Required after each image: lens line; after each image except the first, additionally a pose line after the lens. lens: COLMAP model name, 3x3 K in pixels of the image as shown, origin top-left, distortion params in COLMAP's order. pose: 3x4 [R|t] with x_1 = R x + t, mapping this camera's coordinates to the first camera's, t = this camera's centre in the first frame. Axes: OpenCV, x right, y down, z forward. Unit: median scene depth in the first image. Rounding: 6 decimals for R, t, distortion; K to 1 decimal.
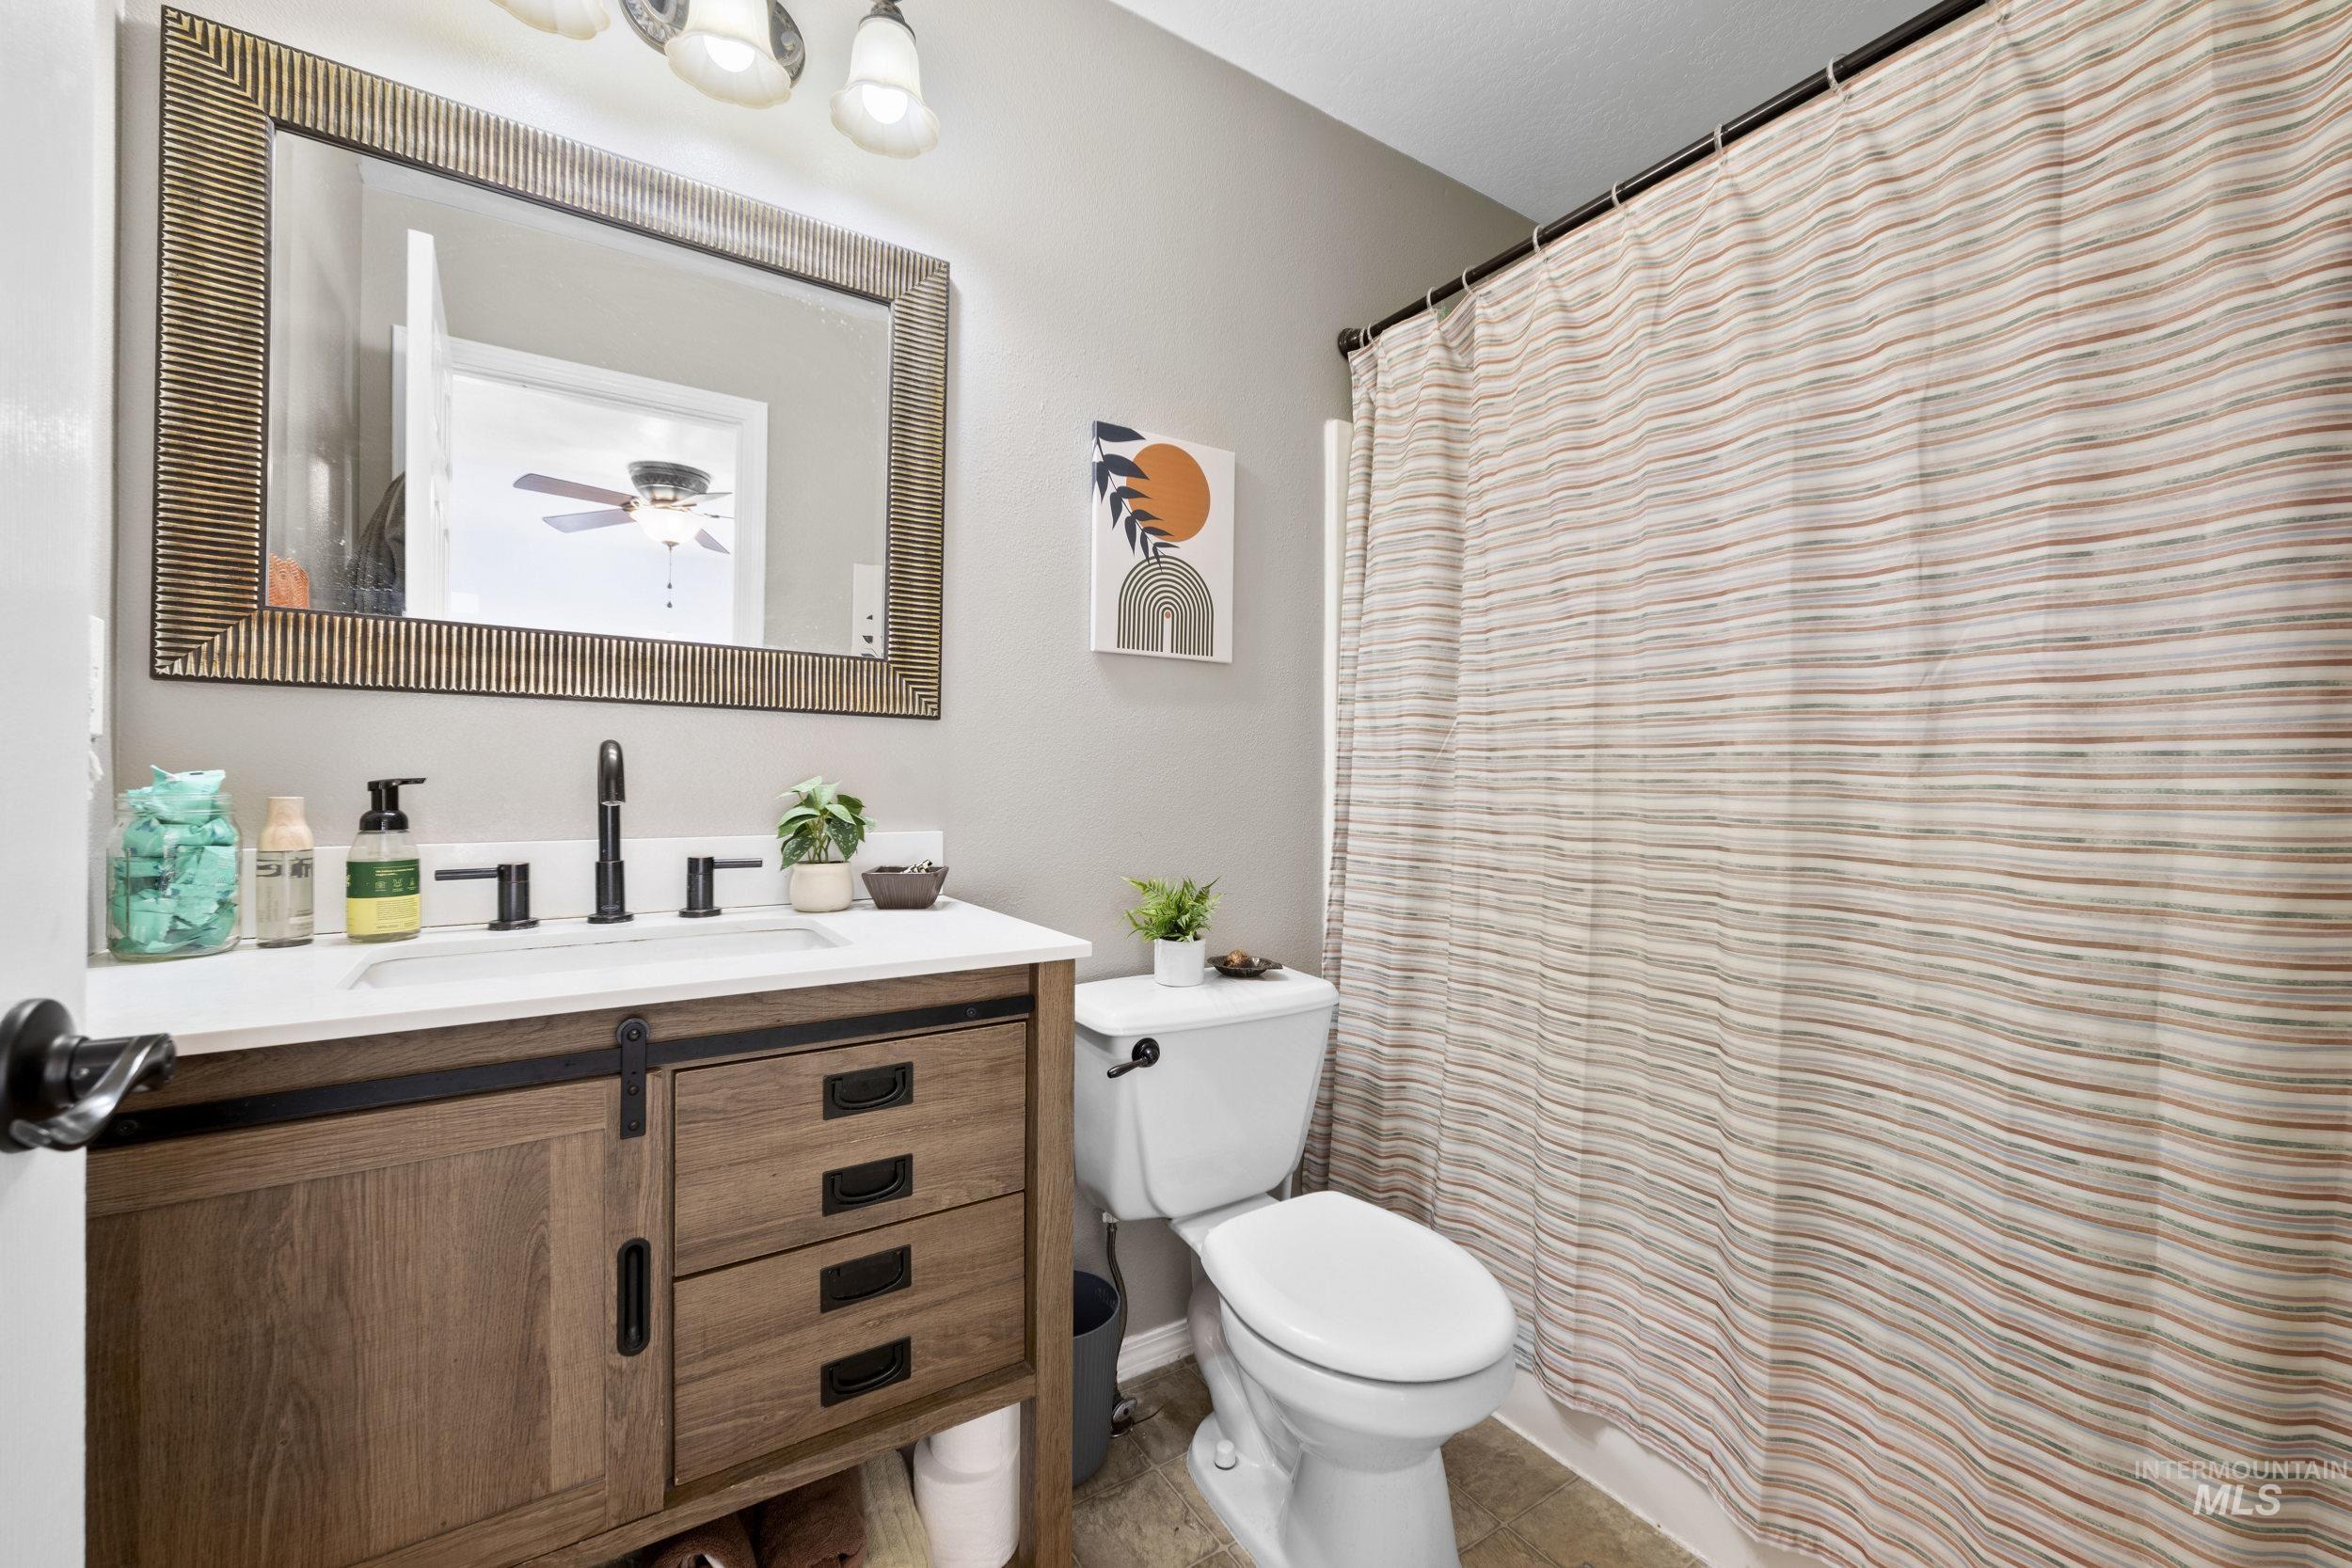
lens RADIAL K [[939.7, 0, 1170.4], [0, 939.7, 791.8], [0, 0, 1]] dist [-0.000739, -0.000201]
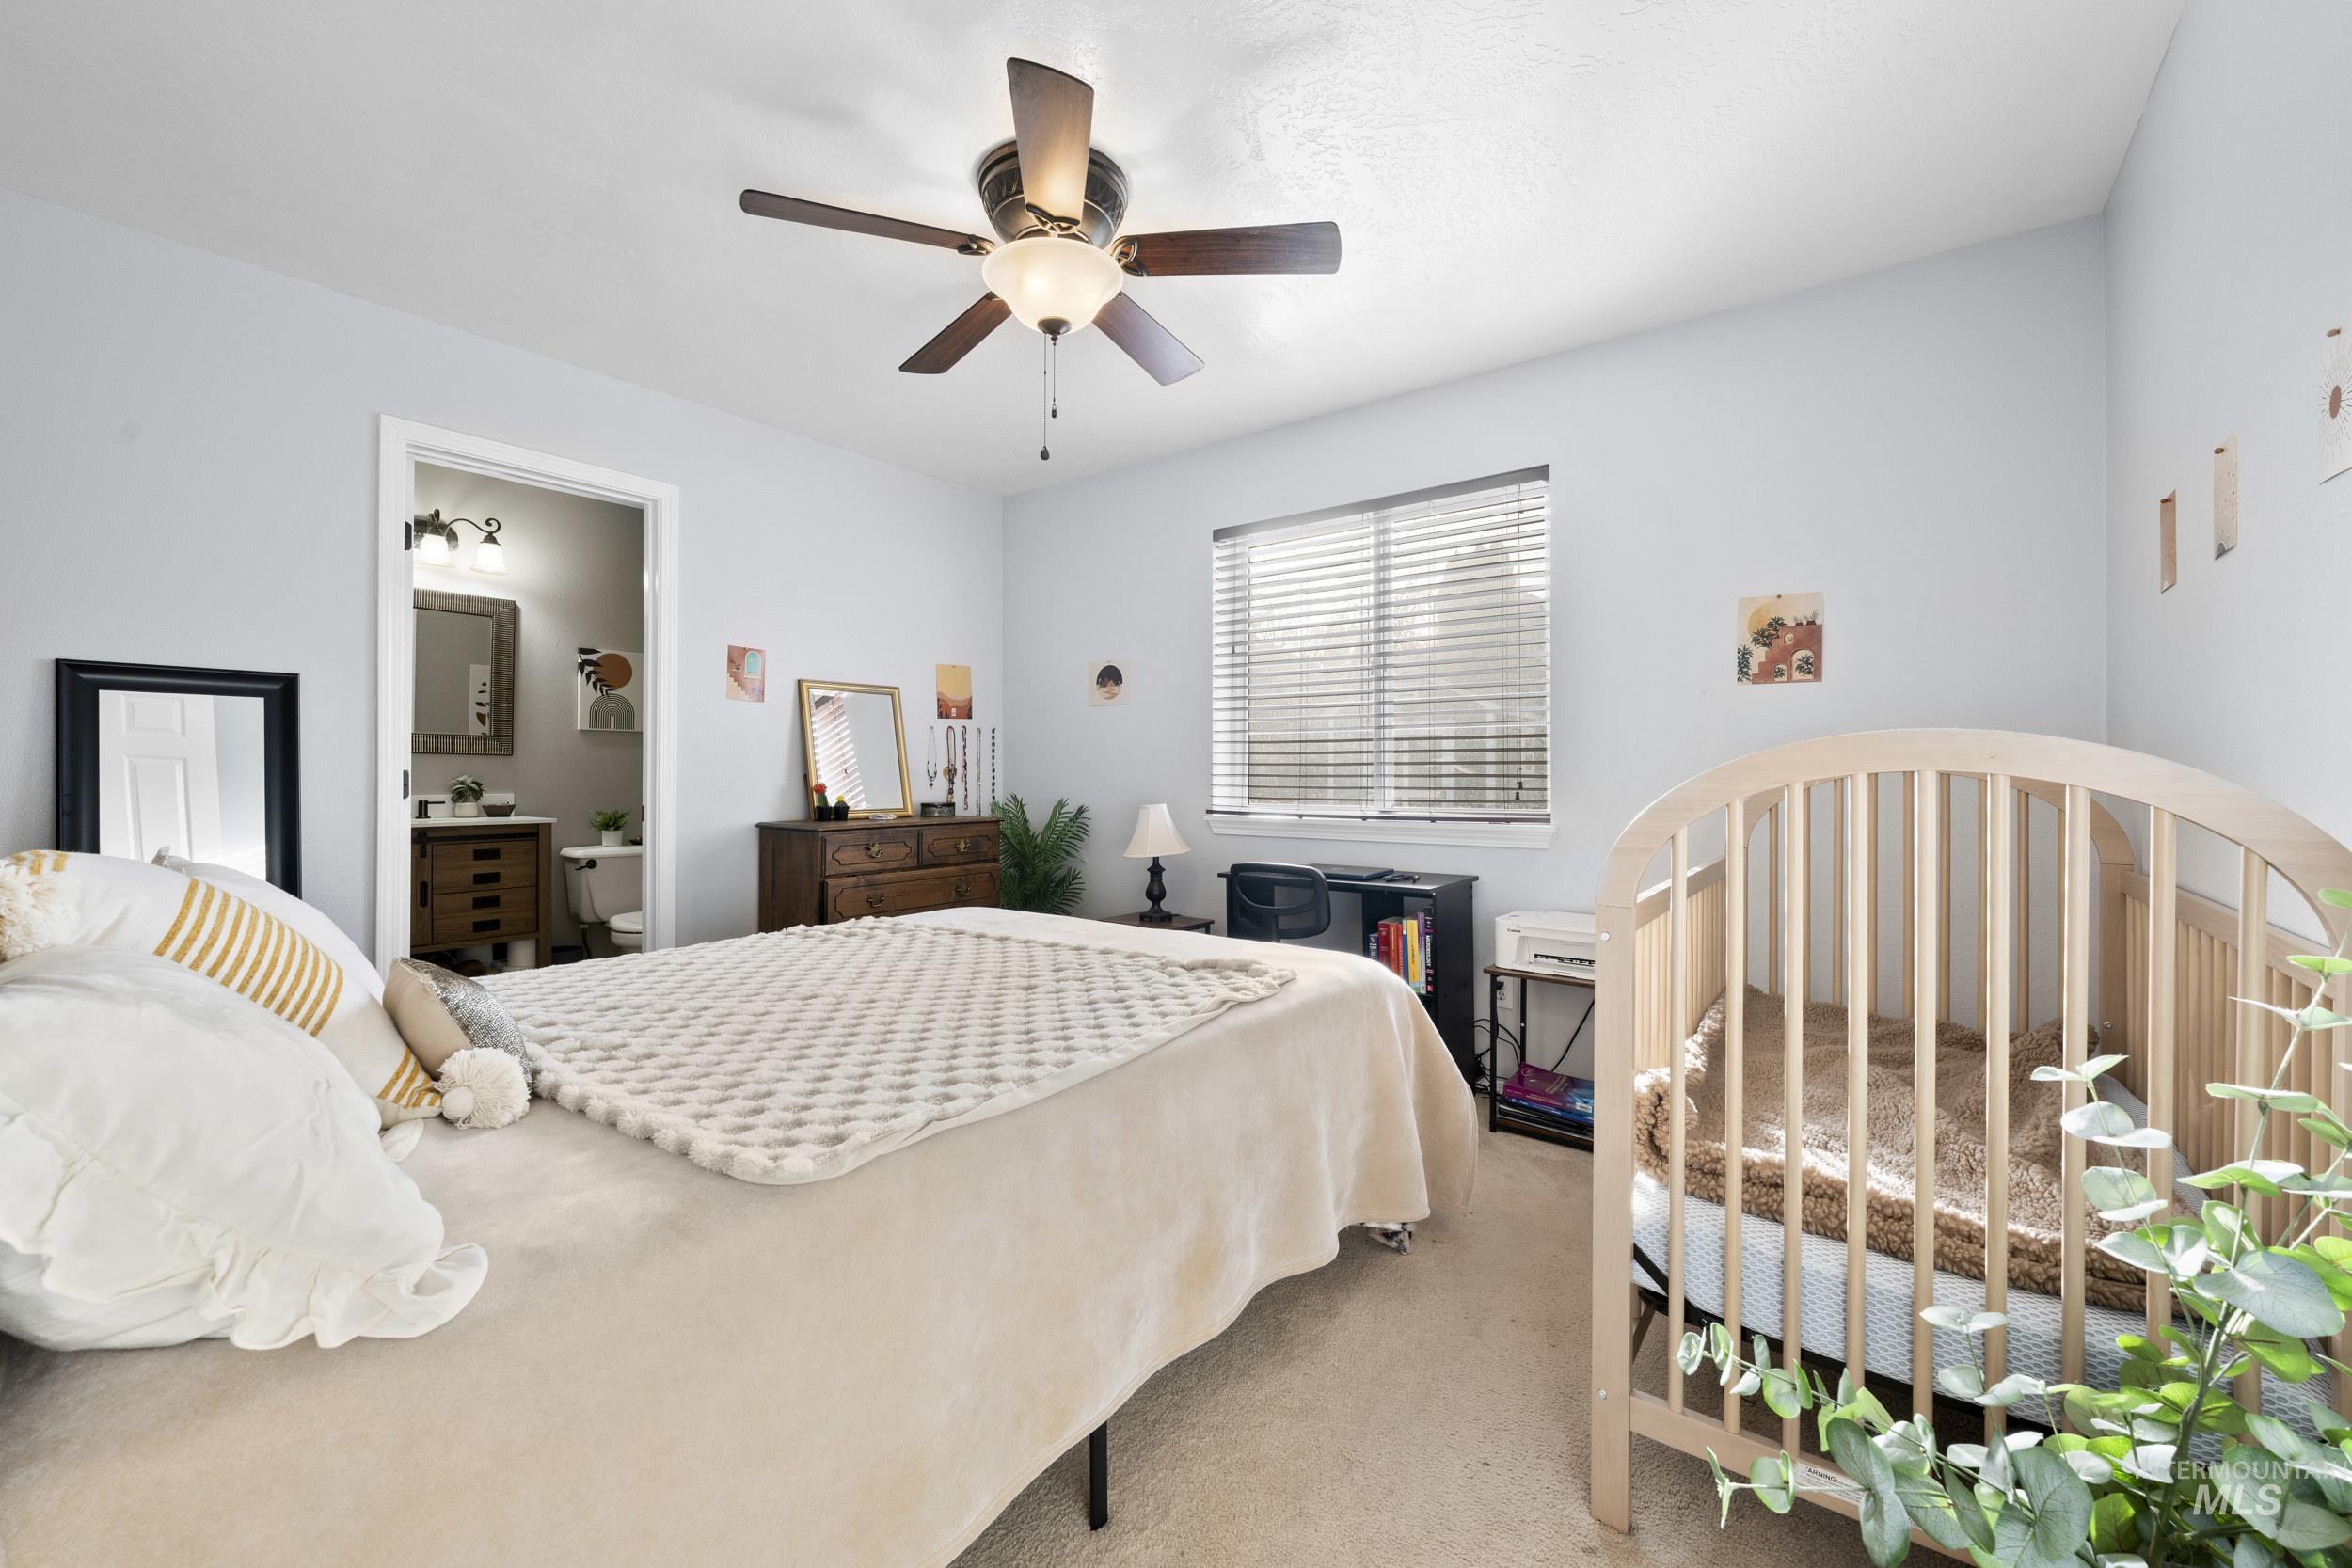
lens RADIAL K [[939.7, 0, 1170.4], [0, 939.7, 791.8], [0, 0, 1]] dist [-0.000739, -0.000201]
pose [[0.945619, -0.004787, 0.325241, 0.773583], [0.002946, 0.999977, 0.006152, 0.026874], [-0.325263, -0.004859, 0.945611, -2.549250]]
